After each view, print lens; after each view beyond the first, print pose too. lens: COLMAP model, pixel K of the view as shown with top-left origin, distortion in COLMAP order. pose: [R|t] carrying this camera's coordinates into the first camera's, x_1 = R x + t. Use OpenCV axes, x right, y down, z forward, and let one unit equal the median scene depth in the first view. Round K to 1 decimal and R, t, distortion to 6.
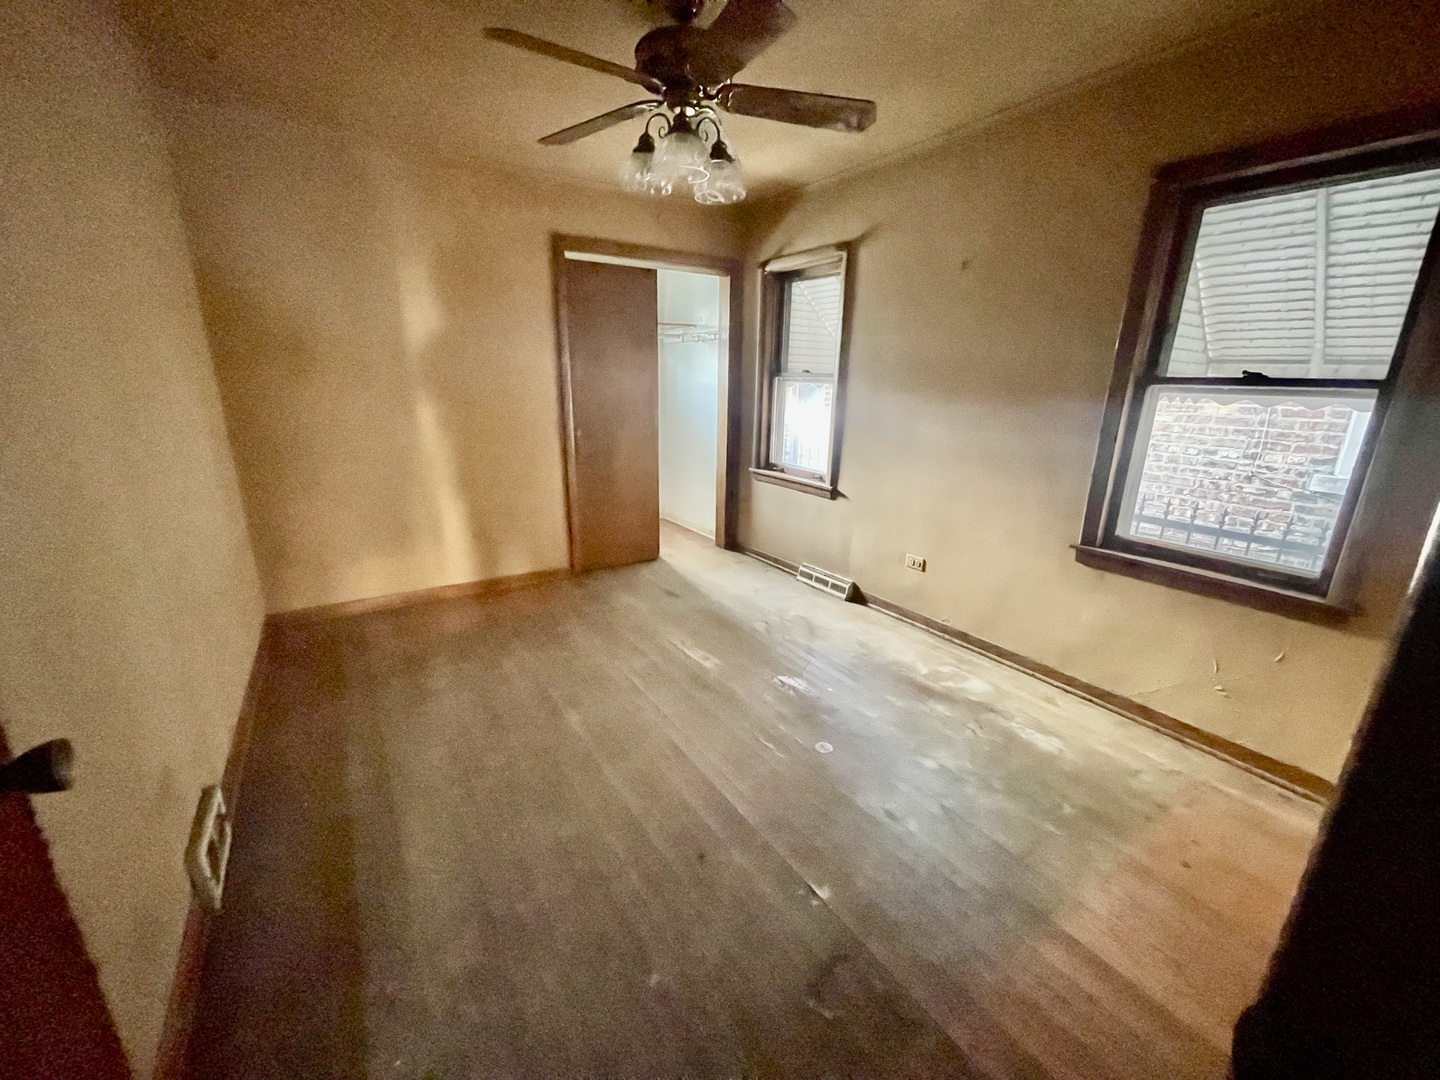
lens RADIAL K [[579.2, 0, 718.7], [0, 579.2, 541.3], [0, 0, 1]] dist [-0.002002, -0.000497]
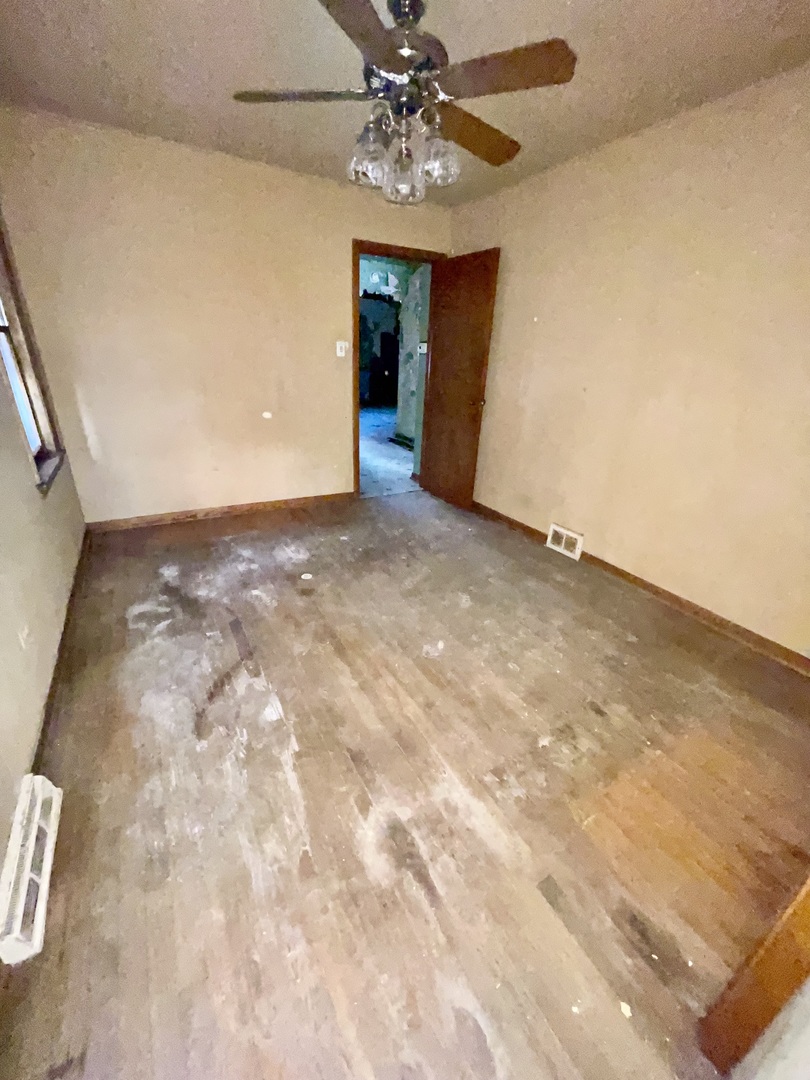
lens RADIAL K [[434.4, 0, 406.3], [0, 434.4, 537.2], [0, 0, 1]] dist [-0.002002, -0.000497]
pose [[-0.996610, -0.078191, 0.025586, -0.111047], [-0.043344, 0.763350, 0.644530, -0.481690], [-0.069927, 0.641236, -0.764151, 1.635170]]
